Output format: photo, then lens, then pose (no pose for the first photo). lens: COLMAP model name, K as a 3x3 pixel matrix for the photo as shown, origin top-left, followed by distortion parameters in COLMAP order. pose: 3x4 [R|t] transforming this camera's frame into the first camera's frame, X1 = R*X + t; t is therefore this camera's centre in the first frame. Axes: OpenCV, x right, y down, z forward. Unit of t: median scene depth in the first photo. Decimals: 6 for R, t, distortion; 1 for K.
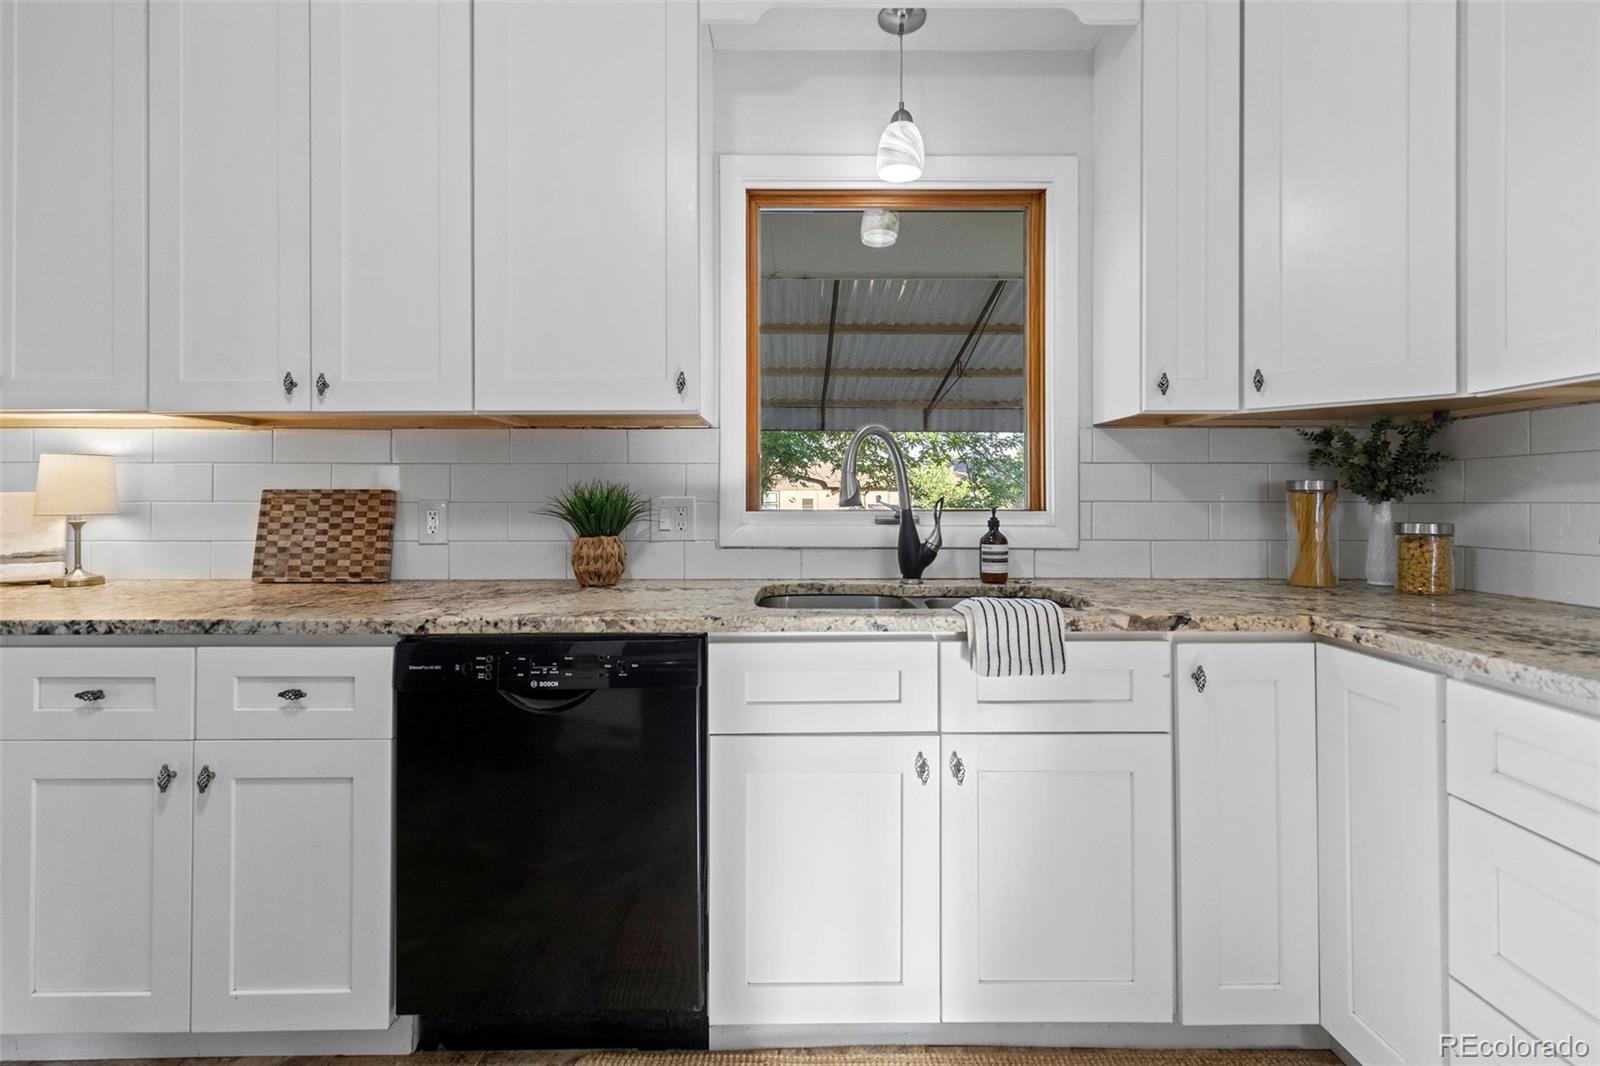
lens RADIAL K [[728.8, 0, 799.9], [0, 728.8, 493.0], [0, 0, 1]] dist [0.009112, -0.000869]
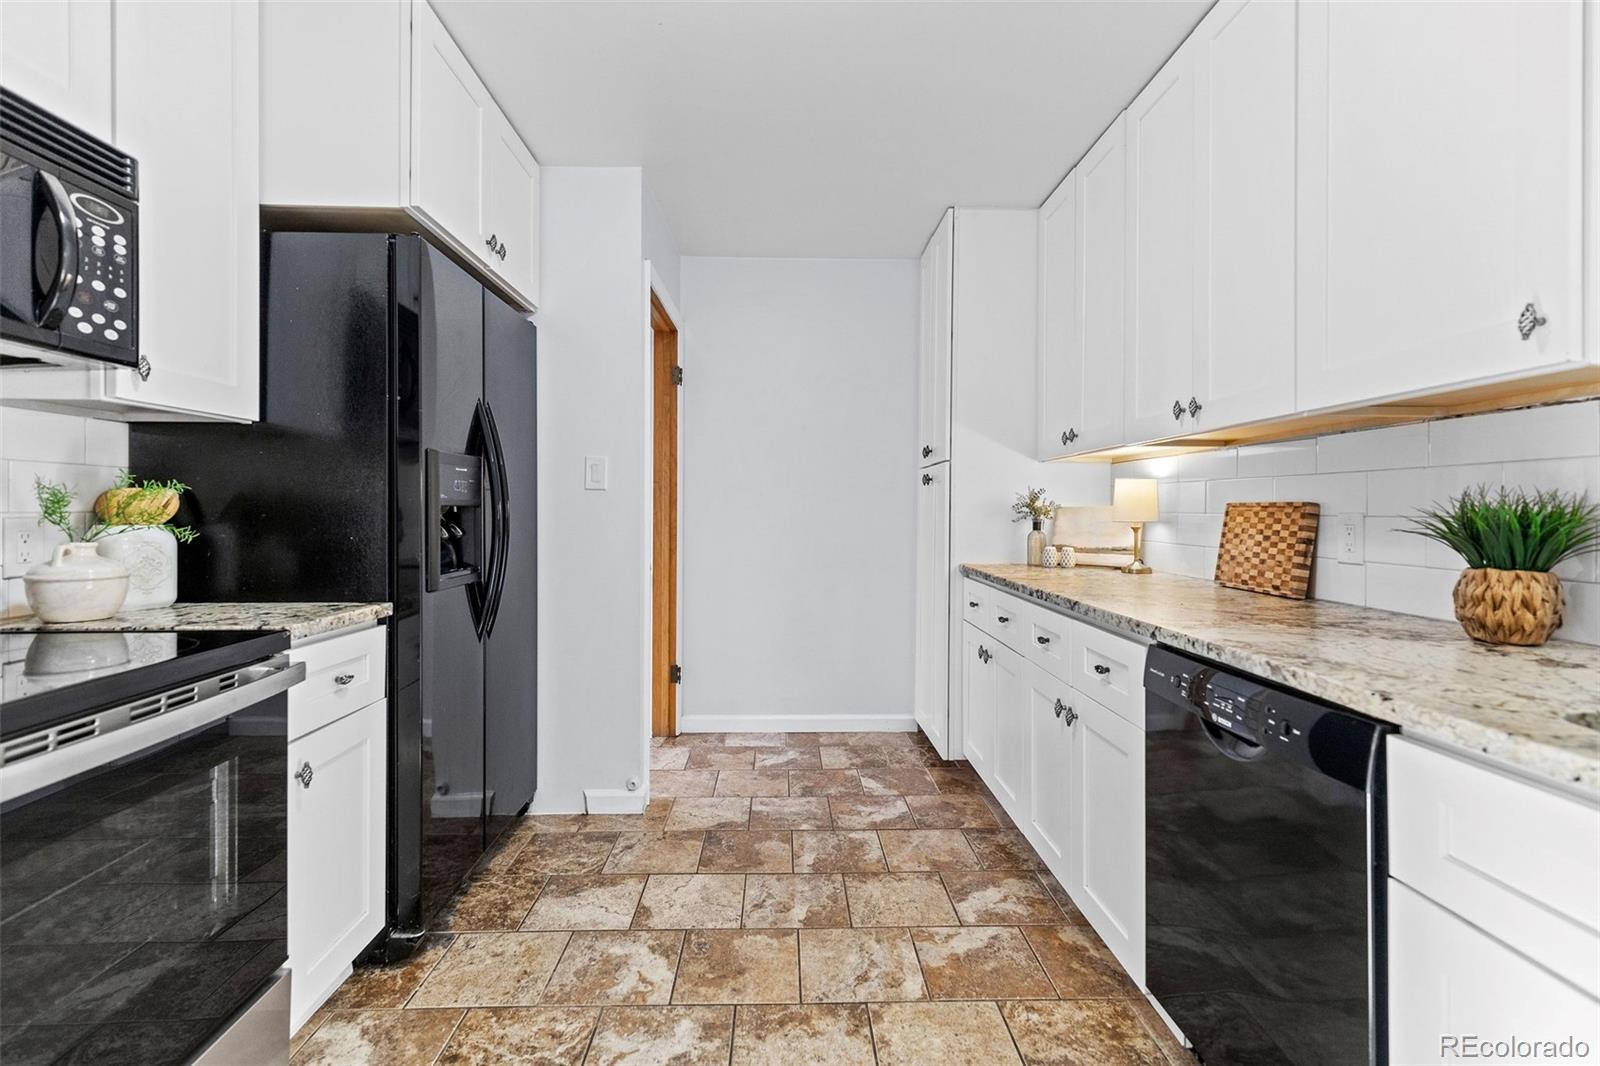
lens RADIAL K [[728.8, 0, 804.0], [0, 728.8, 509.5], [0, 0, 1]] dist [0.009112, -0.000869]
pose [[0.026077, 0.002252, -0.999657, 0.373390], [0.003485, 0.999991, 0.002343, 0.000459], [0.999654, -0.003545, 0.026069, 0.331723]]
